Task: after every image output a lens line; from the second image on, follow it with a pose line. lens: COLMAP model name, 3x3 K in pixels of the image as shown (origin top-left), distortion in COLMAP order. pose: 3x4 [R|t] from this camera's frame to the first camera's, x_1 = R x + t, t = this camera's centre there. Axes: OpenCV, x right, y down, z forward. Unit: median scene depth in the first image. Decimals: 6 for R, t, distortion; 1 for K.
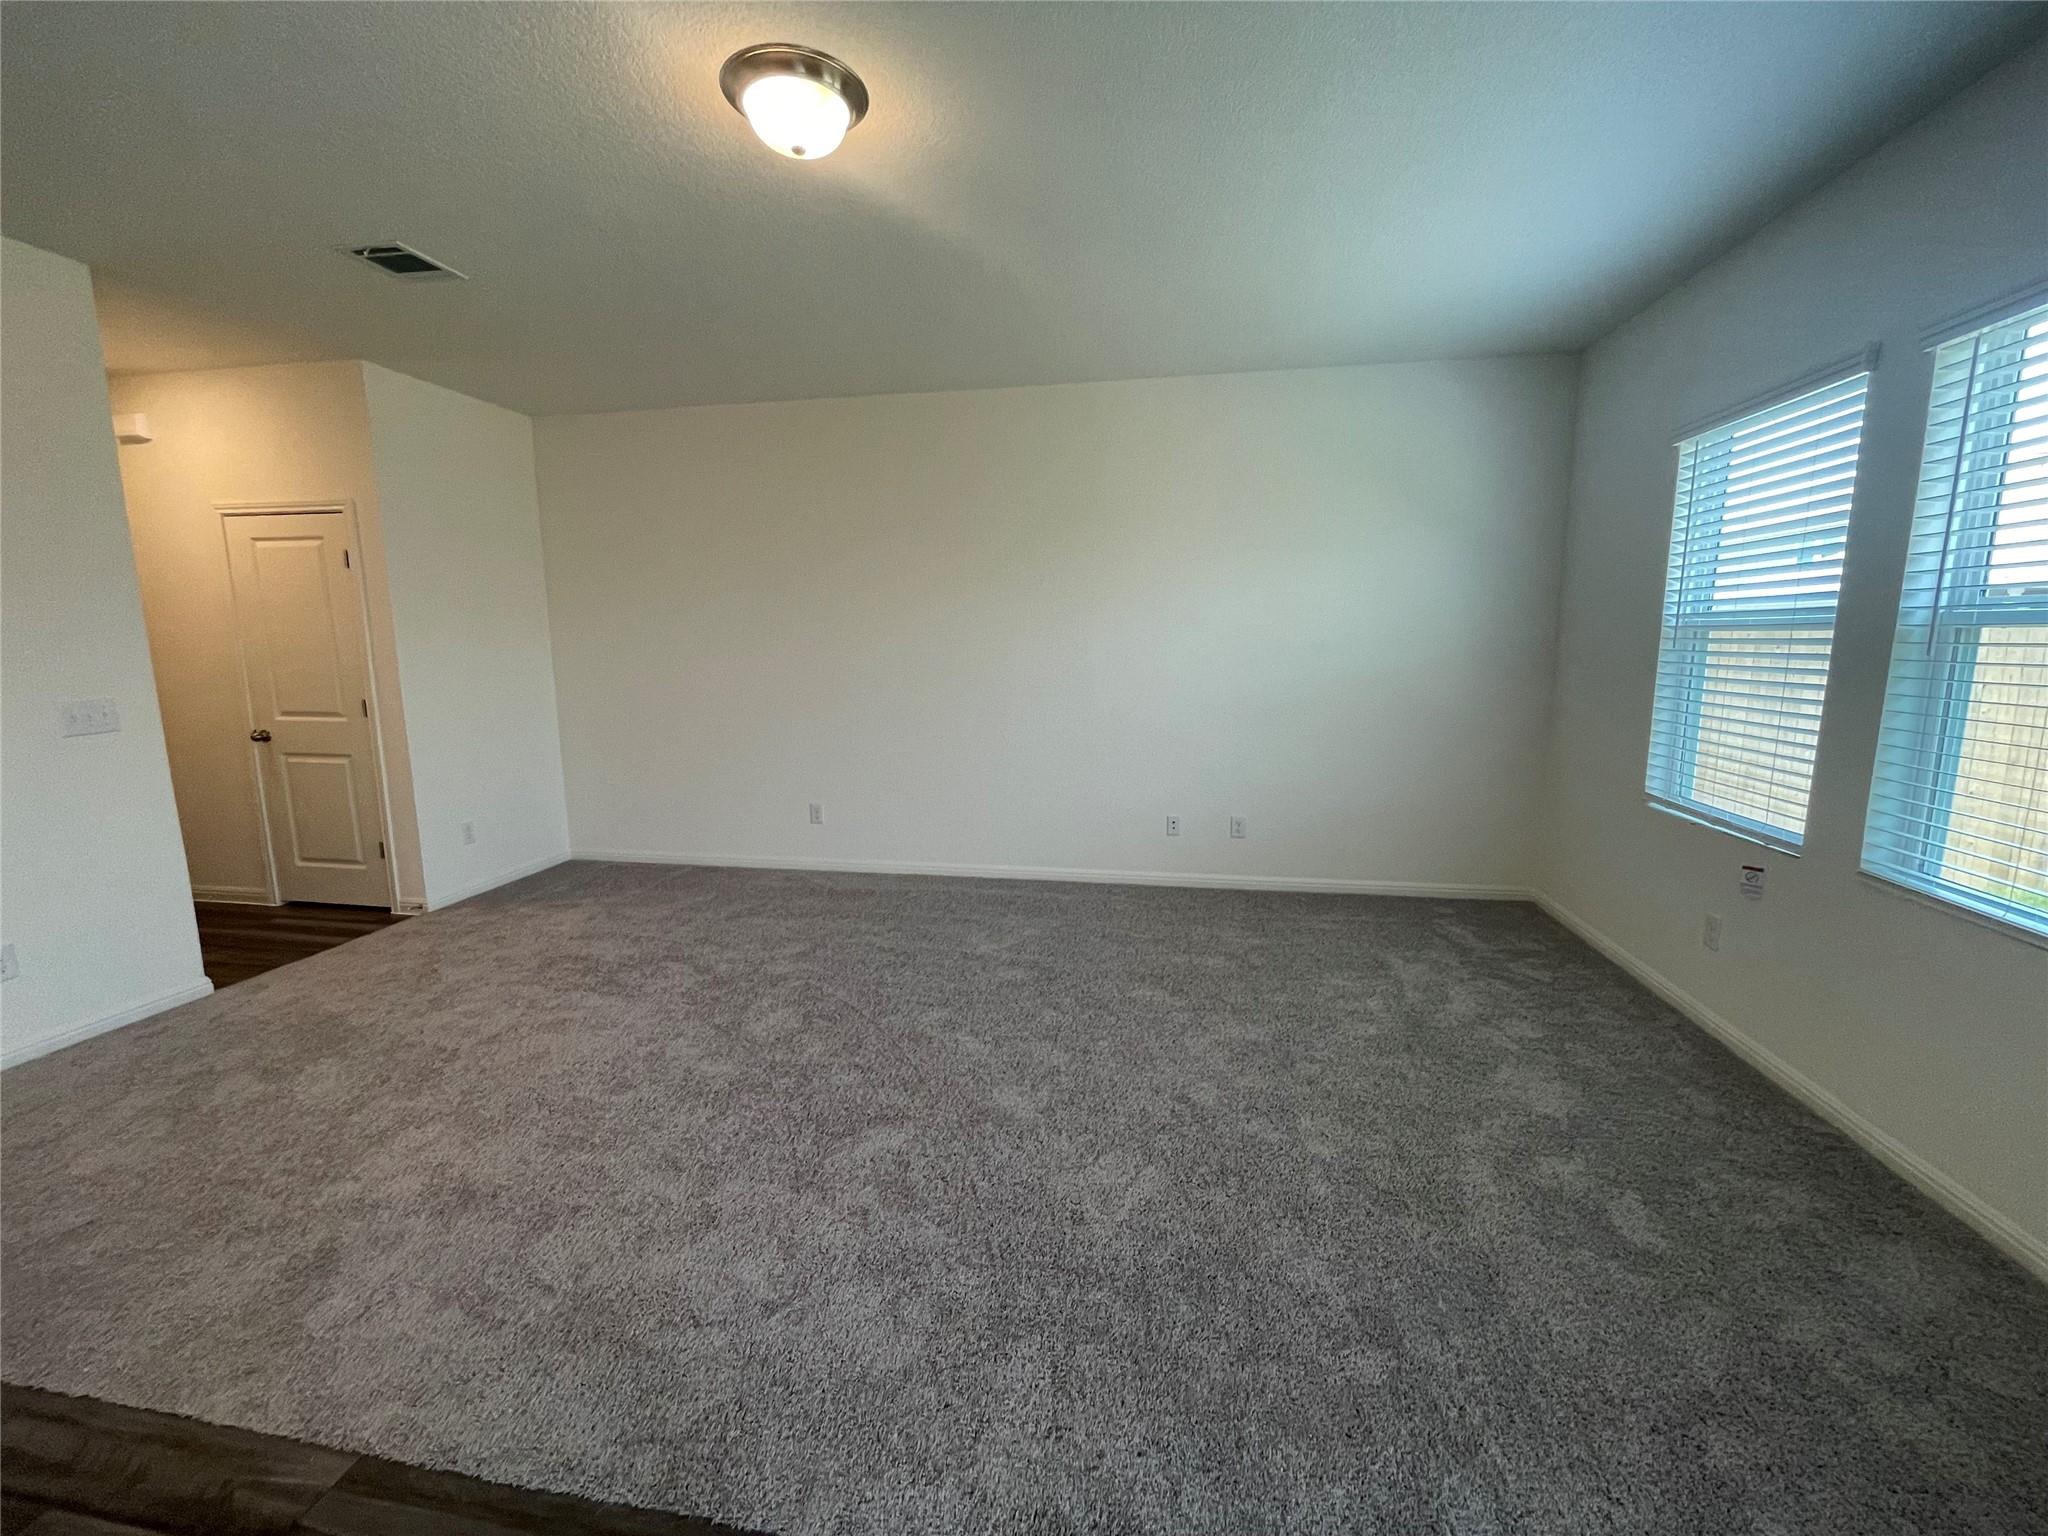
lens RADIAL K [[835.4, 0, 1039.1], [0, 835.4, 767.0], [0, 0, 1]] dist [0.001519, -0.001872]
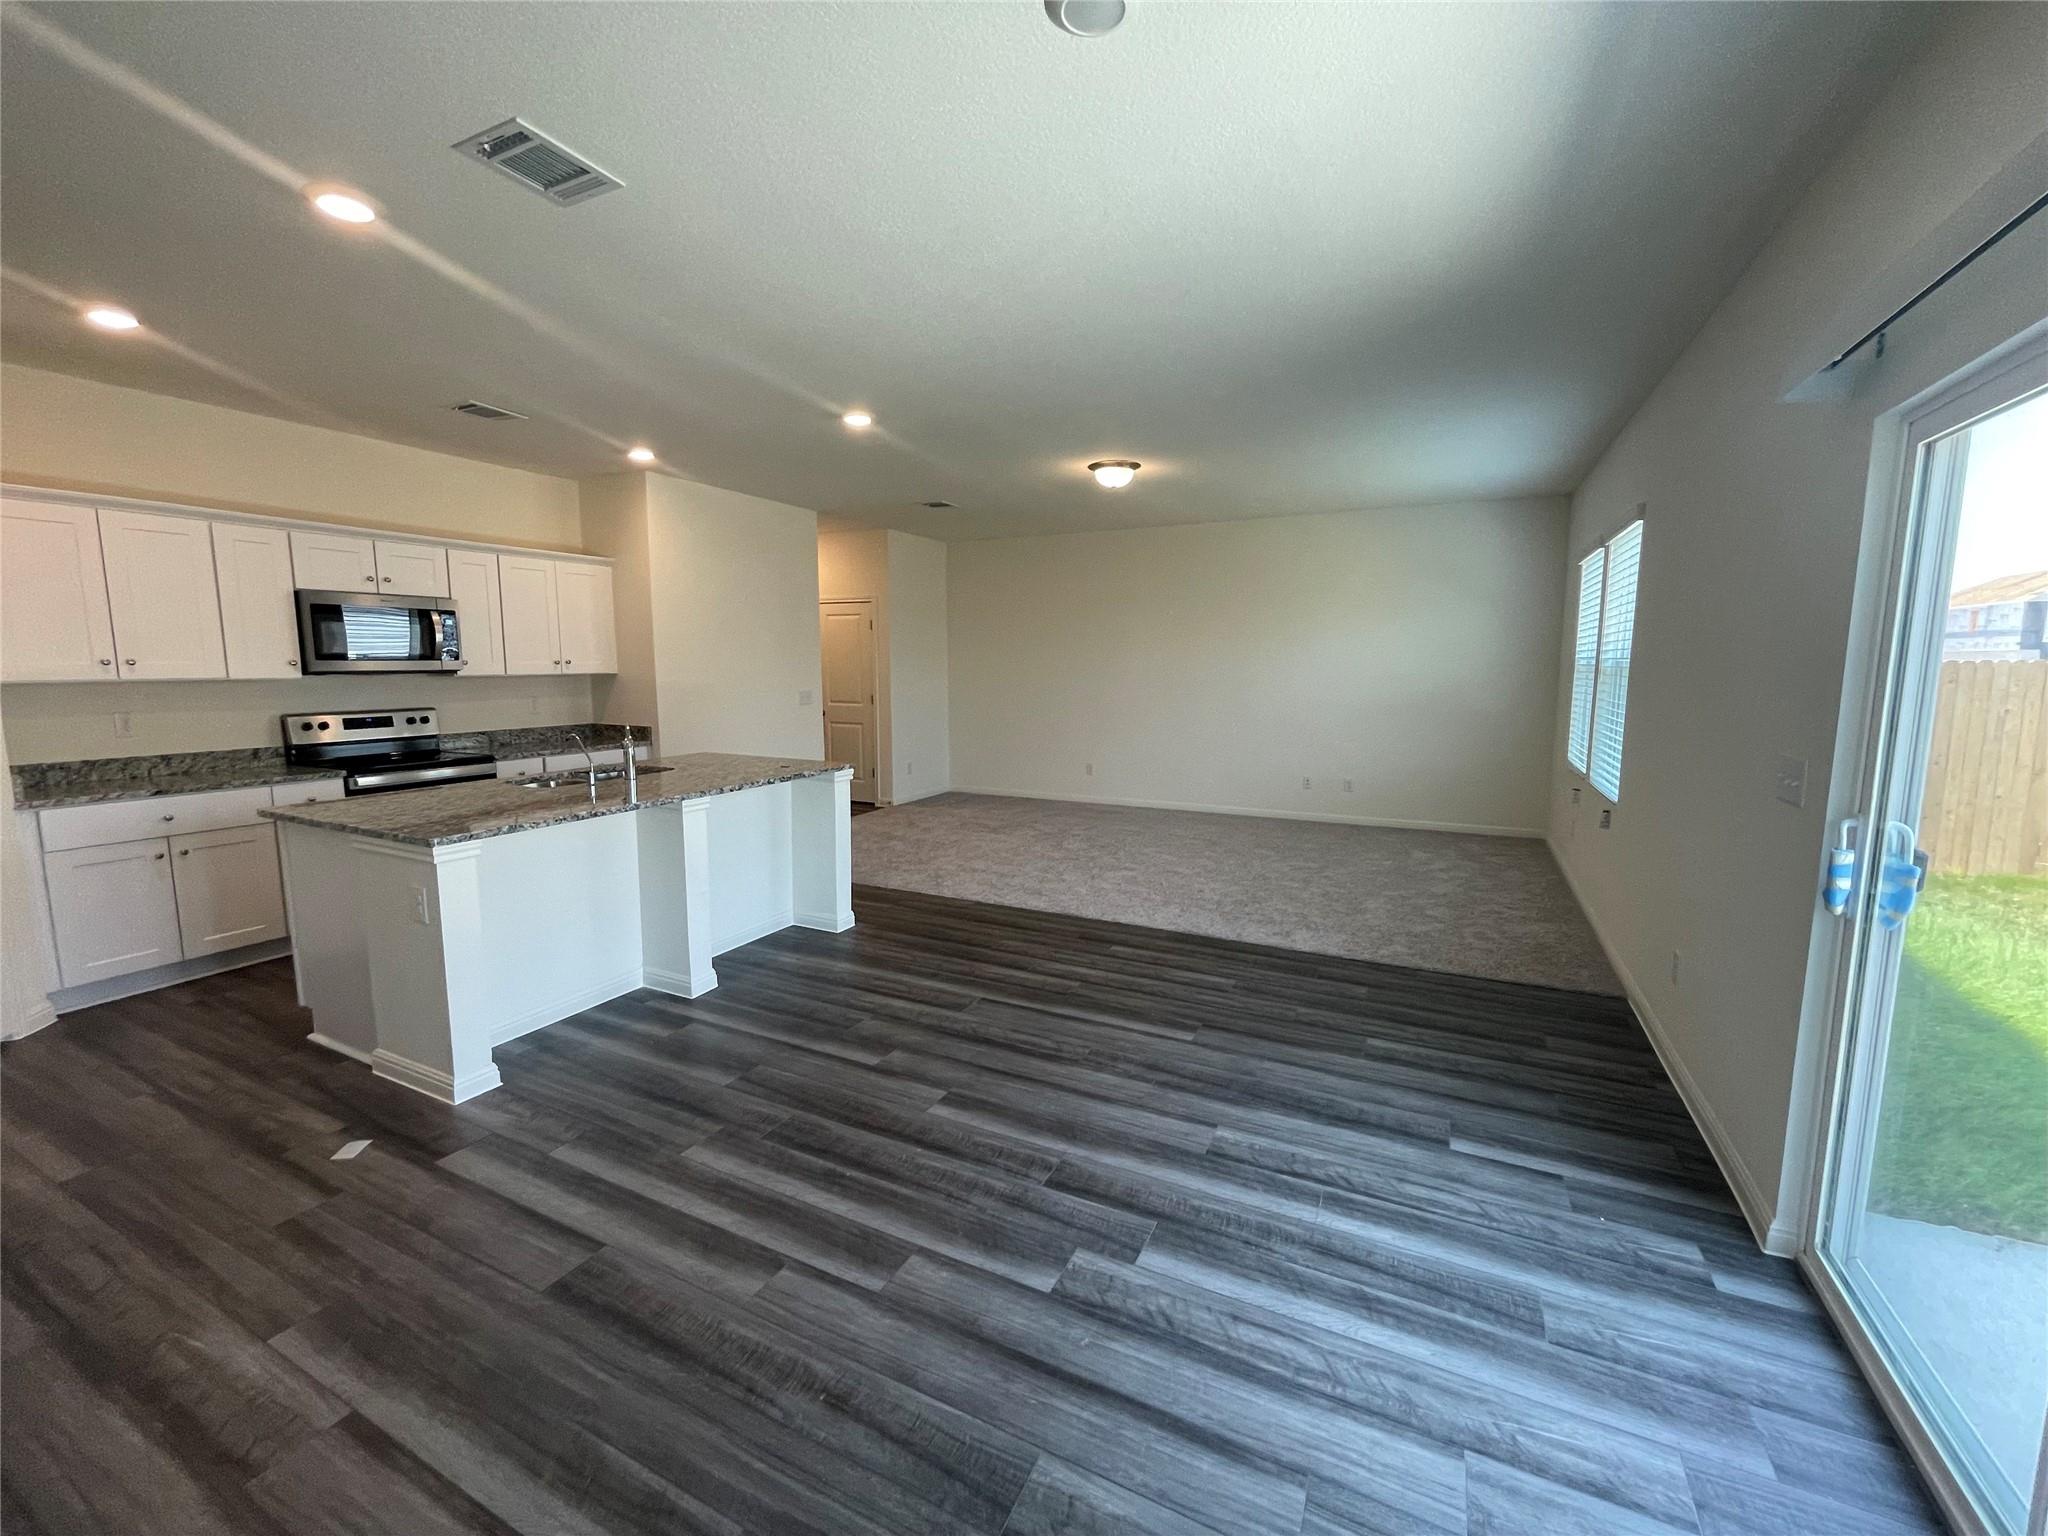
lens RADIAL K [[835.4, 0, 1024.2], [0, 835.4, 775.4], [0, 0, 1]] dist [0.001519, -0.001872]
pose [[0.952434, 0.047096, -0.301084, 0.134821], [-0.052905, 0.998537, -0.011166, 0.111869], [0.300118, 0.026564, 0.953532, -0.765136]]
